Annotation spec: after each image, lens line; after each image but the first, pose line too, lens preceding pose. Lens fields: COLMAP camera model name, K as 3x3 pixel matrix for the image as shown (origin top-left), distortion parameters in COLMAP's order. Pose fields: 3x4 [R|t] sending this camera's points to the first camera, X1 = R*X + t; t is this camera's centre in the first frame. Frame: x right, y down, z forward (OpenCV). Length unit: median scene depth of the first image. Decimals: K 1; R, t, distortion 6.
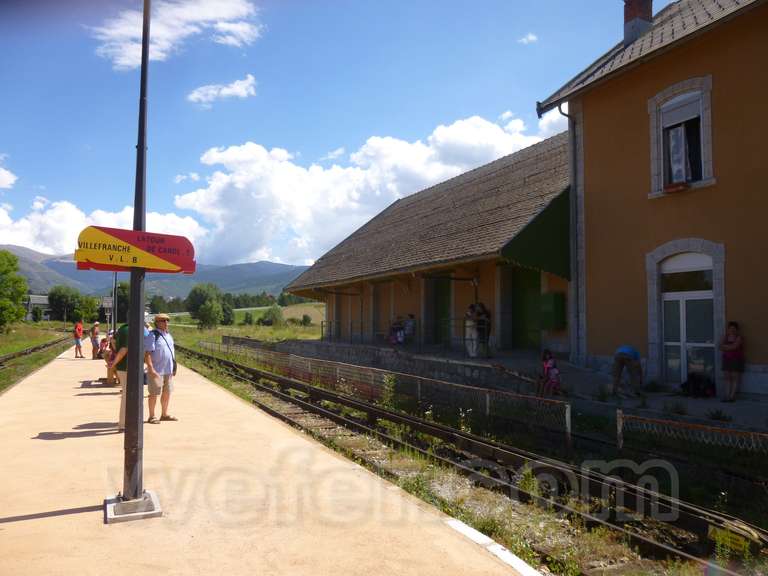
lens RADIAL K [[555.1, 0, 384.0], [0, 555.1, 288.0], [0, 0, 1]] dist [-0.000871, -0.000366]
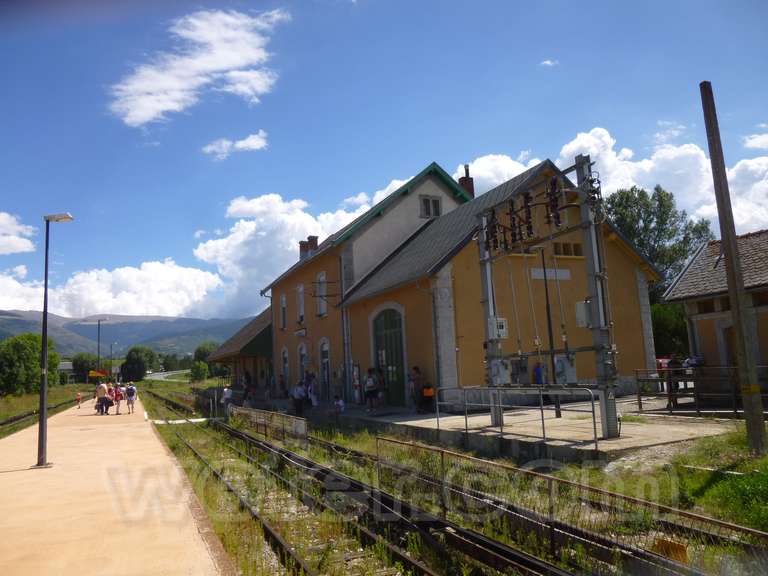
lens RADIAL K [[555.1, 0, 384.0], [0, 555.1, 288.0], [0, 0, 1]] dist [-0.000871, -0.000366]
pose [[0.997533, -0.064383, -0.027974, 0.176411], [0.062077, 0.995120, -0.076701, -0.021059], [0.032776, 0.074776, 0.996662, -0.299595]]
